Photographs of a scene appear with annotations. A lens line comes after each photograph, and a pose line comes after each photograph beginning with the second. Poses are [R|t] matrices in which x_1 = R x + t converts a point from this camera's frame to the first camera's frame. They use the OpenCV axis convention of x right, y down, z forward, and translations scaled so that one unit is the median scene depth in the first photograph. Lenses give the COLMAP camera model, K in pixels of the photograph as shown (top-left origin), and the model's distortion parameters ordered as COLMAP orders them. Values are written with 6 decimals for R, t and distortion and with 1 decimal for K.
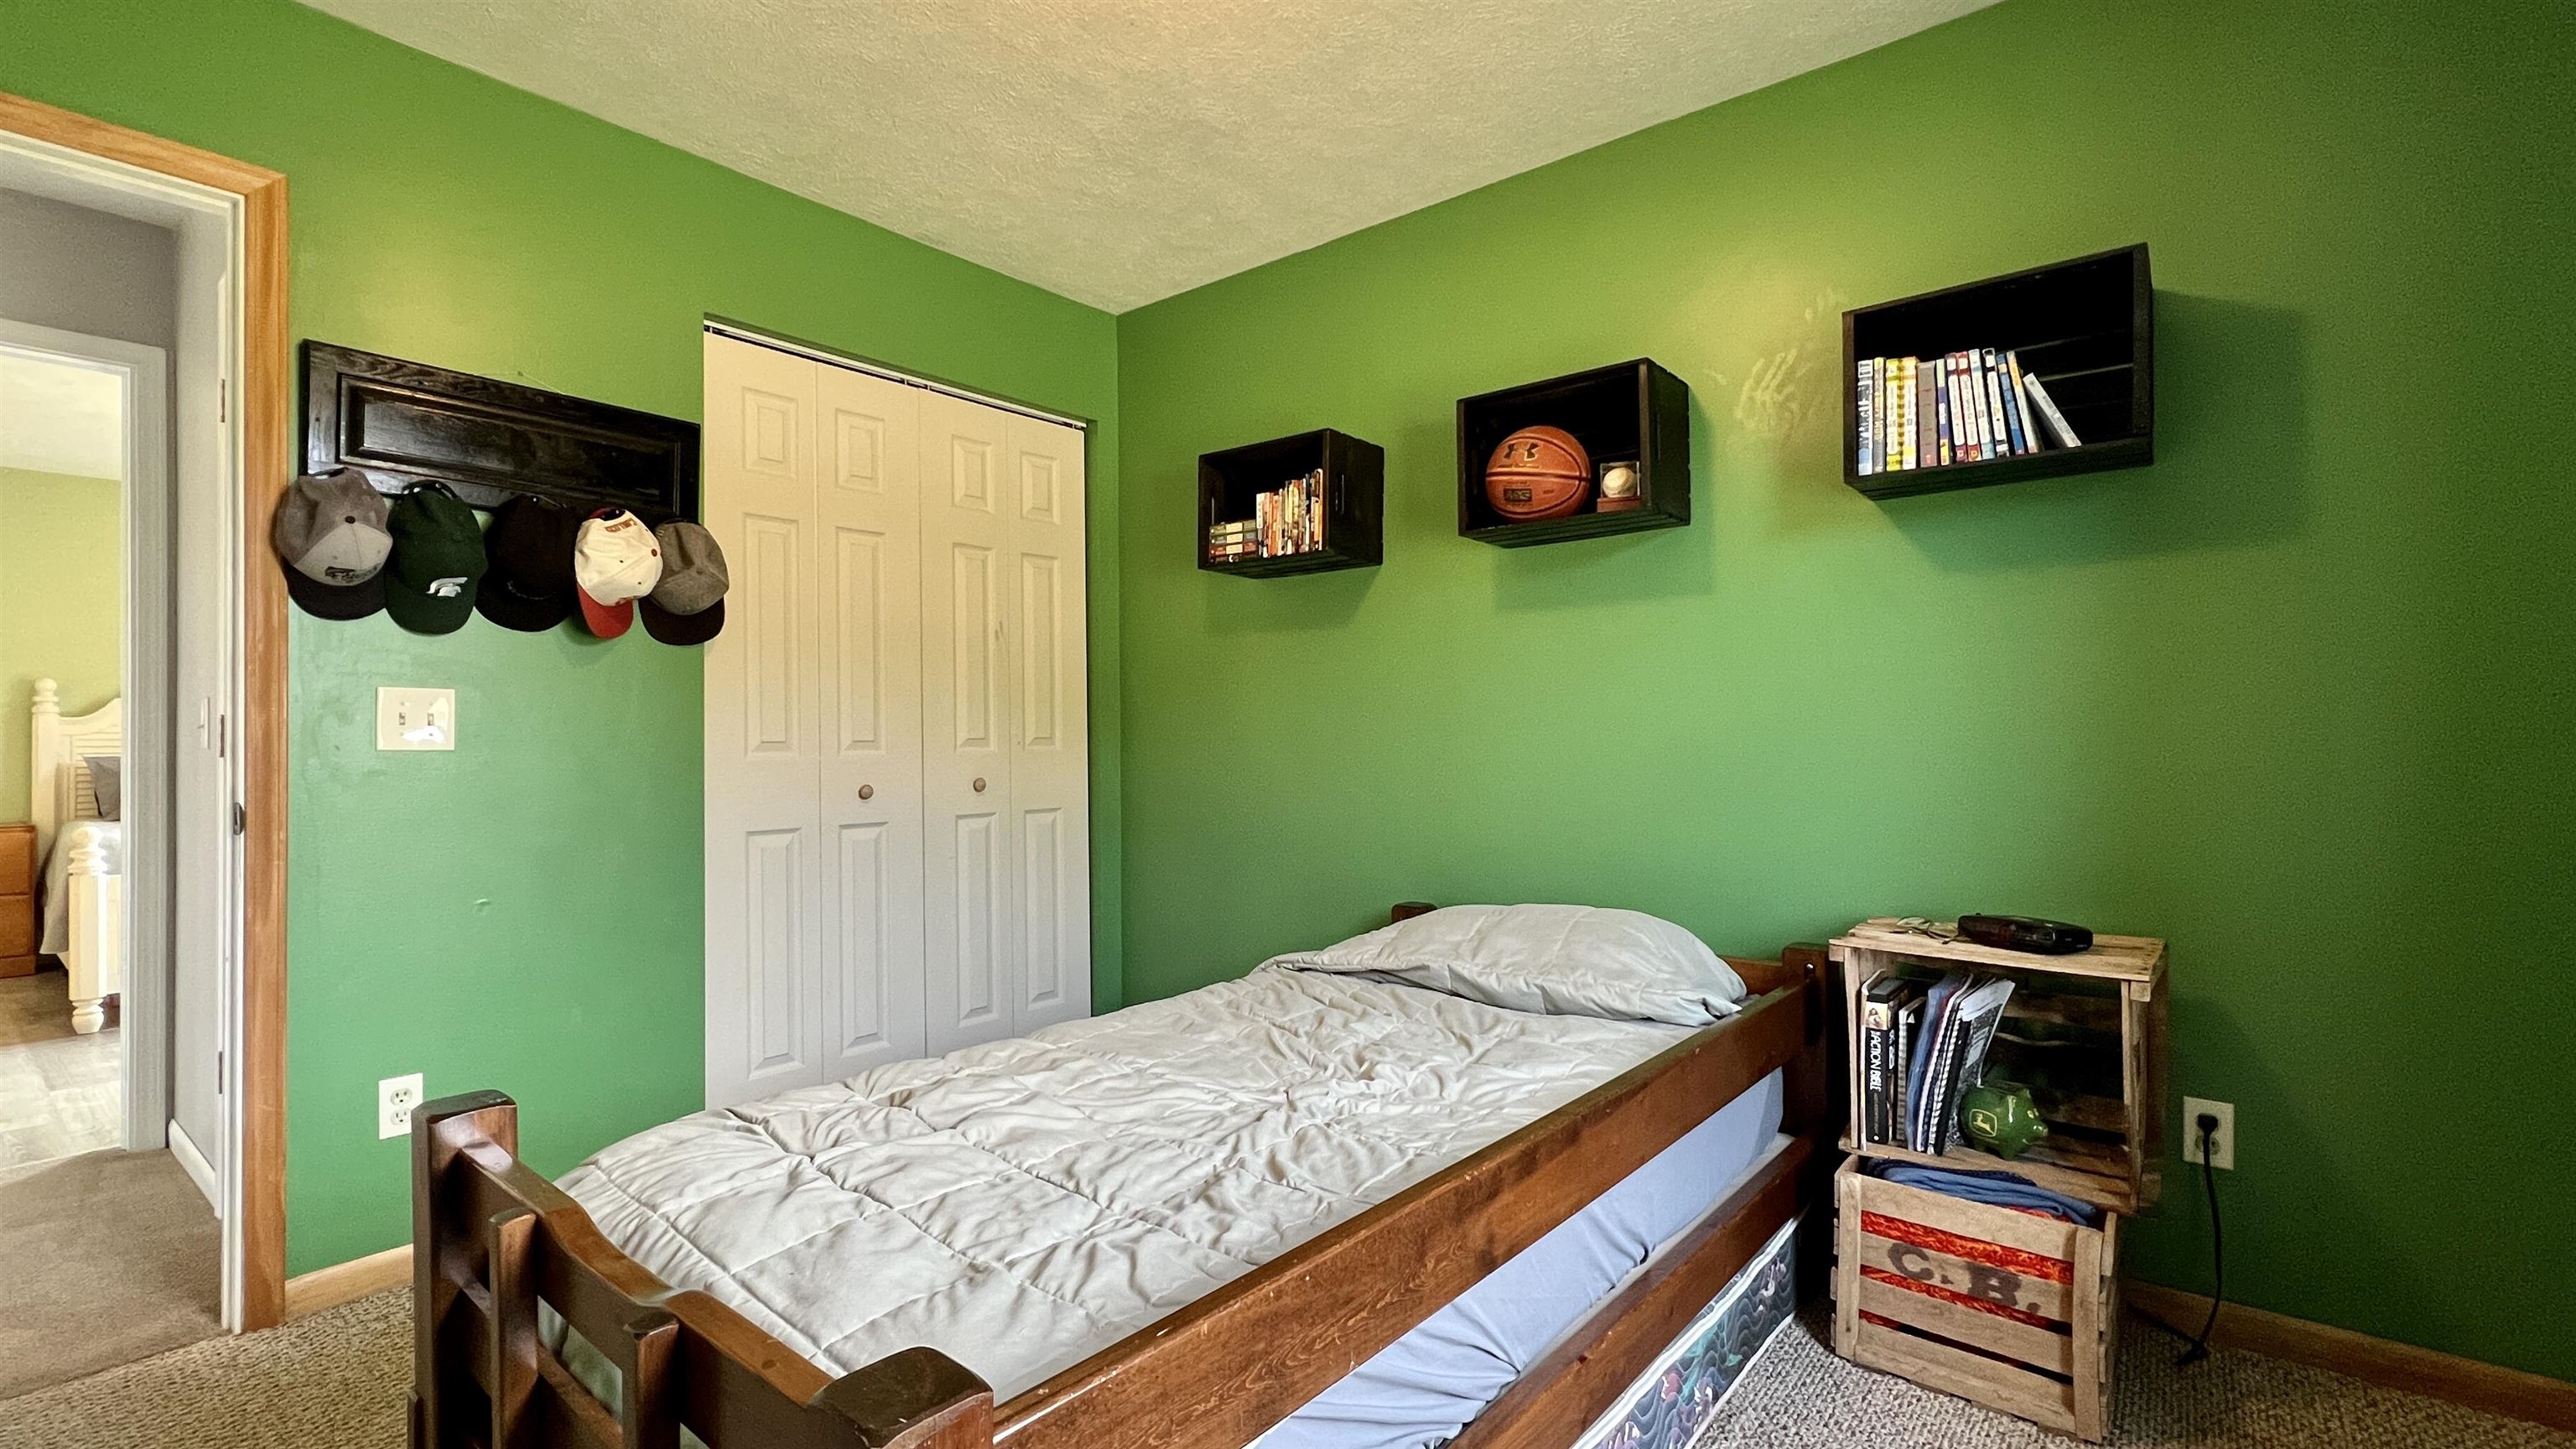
lens RADIAL K [[1152.6, 0, 1288.7], [0, 1152.6, 725.7], [0, 0, 1]] dist [0.000333, 0.000274]
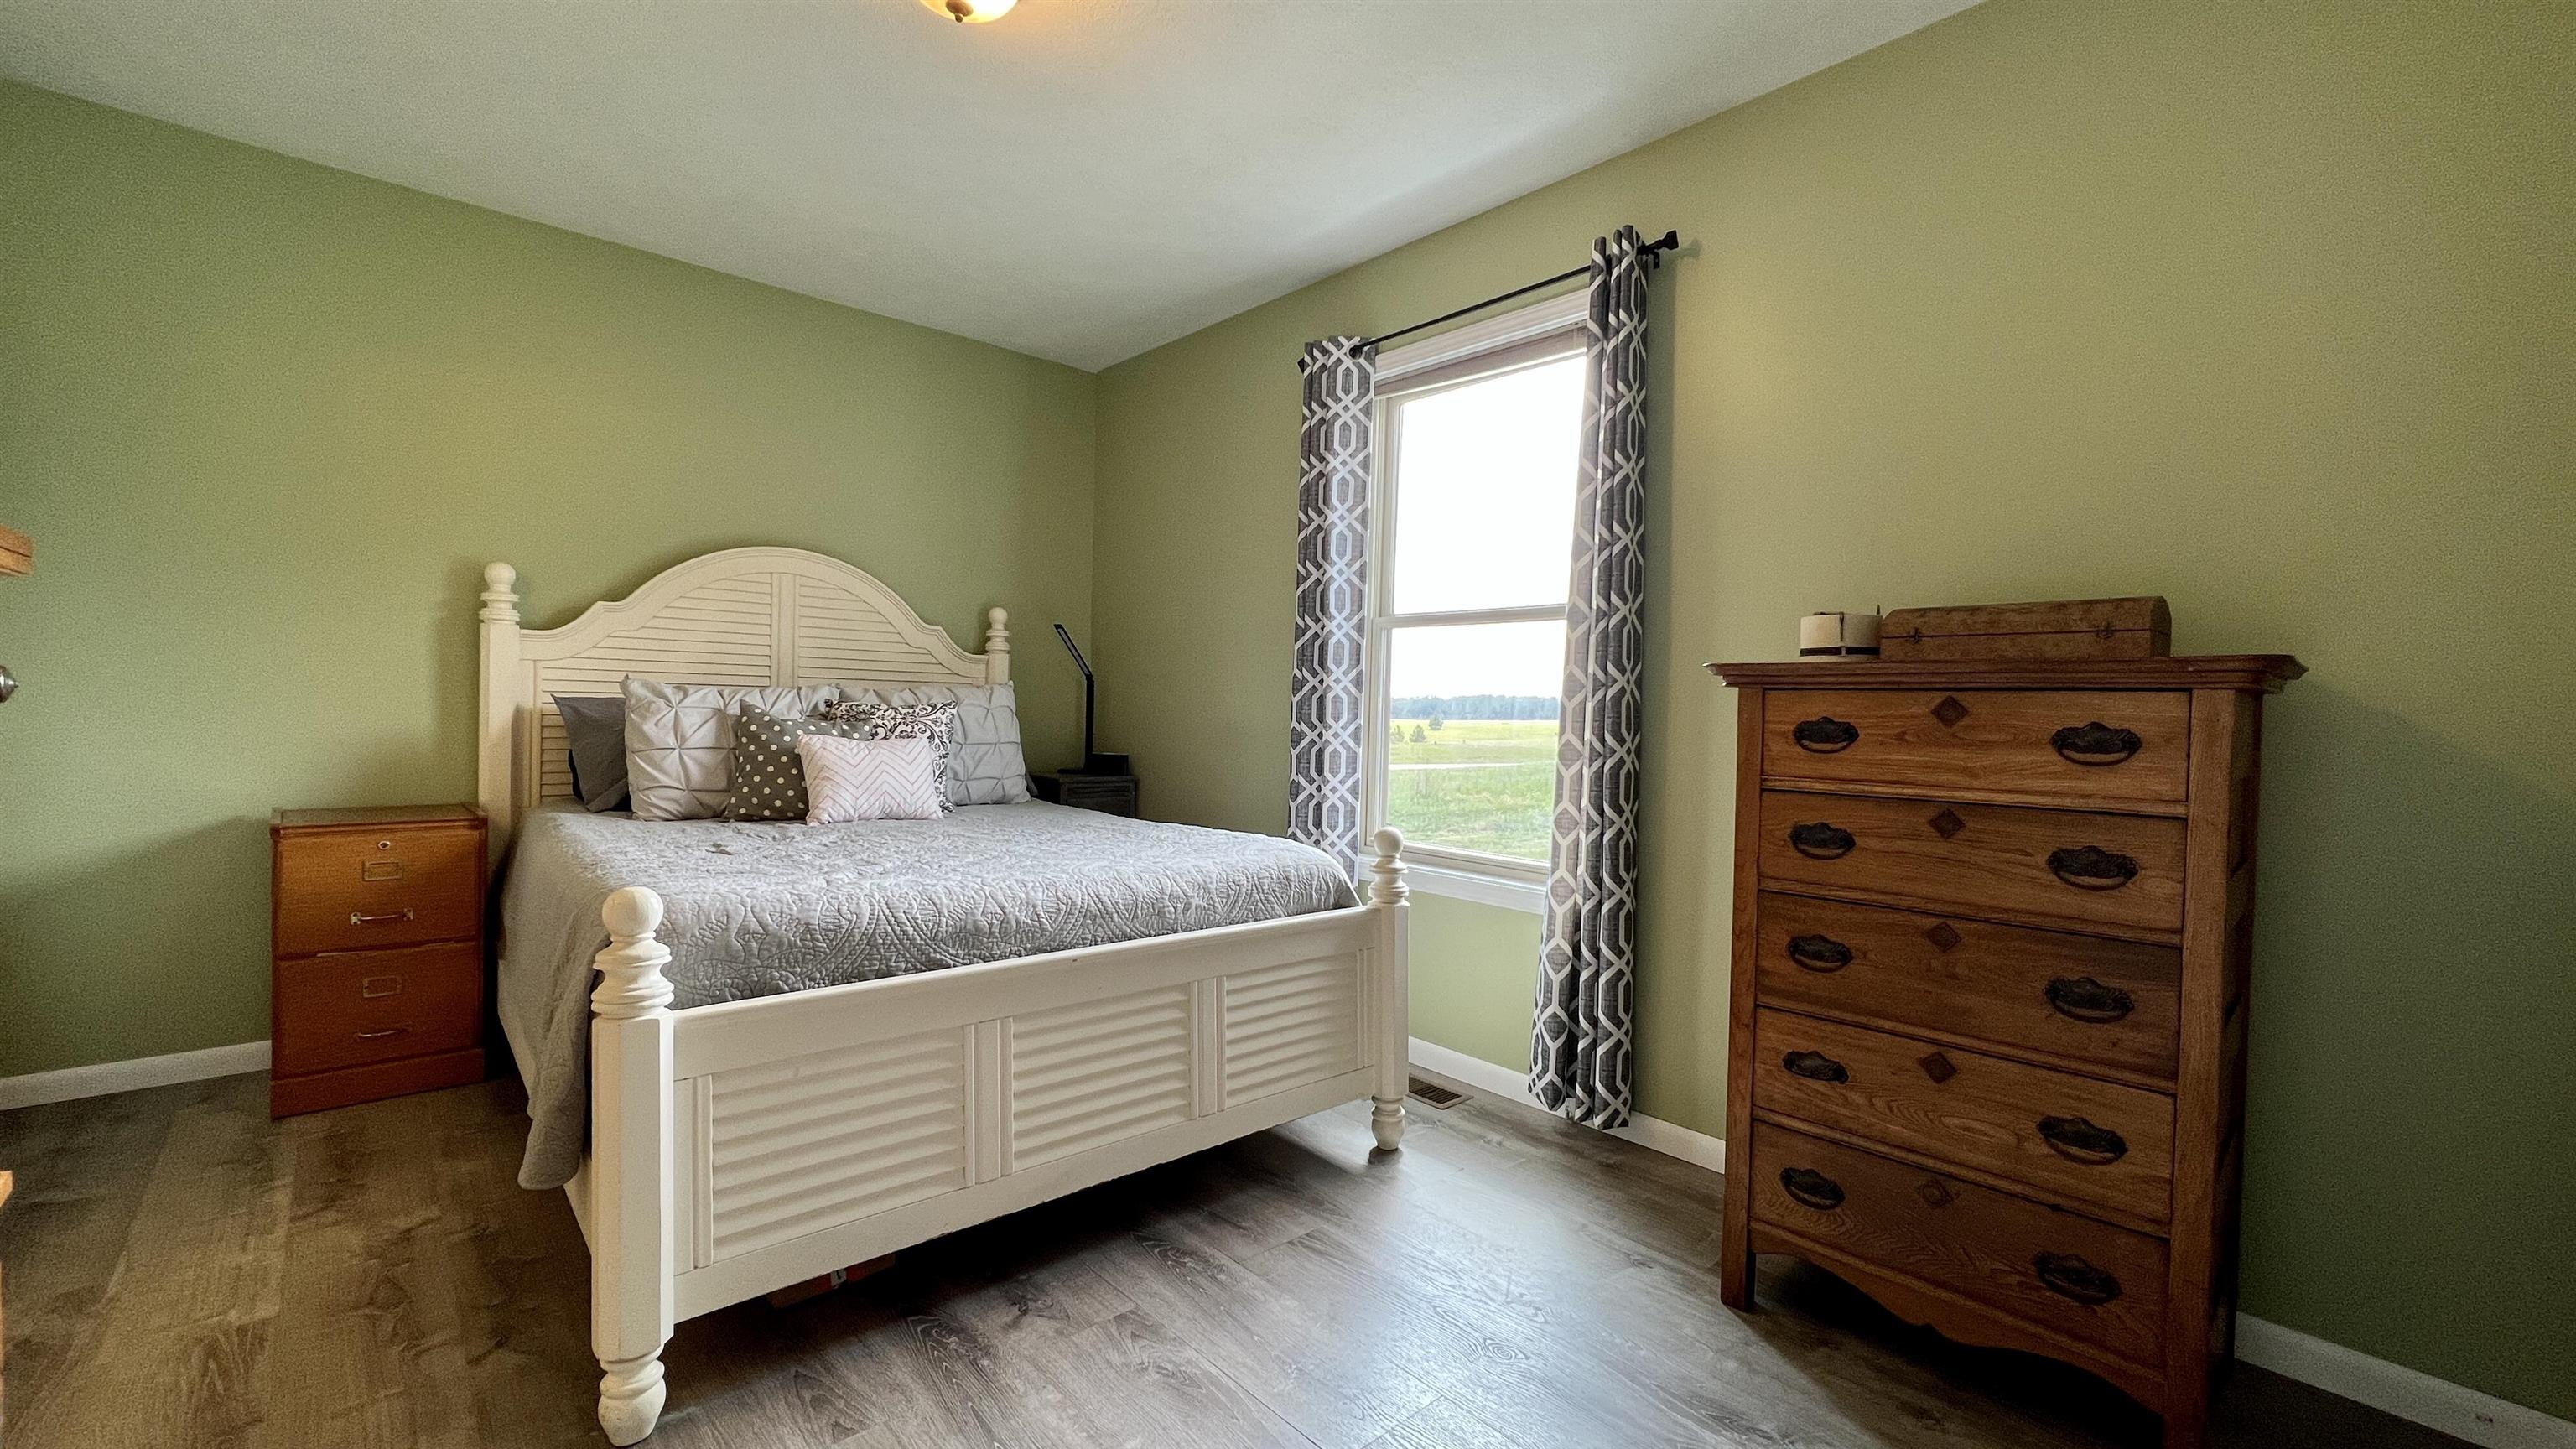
lens RADIAL K [[1052.8, 0, 1288.1], [0, 1052.8, 729.7], [0, 0, 1]] dist [-0.002121, 0.001076]
pose [[0.986920, 0.035372, -0.157285, -0.609262], [-0.030336, 0.998951, 0.034308, 0.015052], [0.158333, -0.029088, 0.986957, 0.545546]]
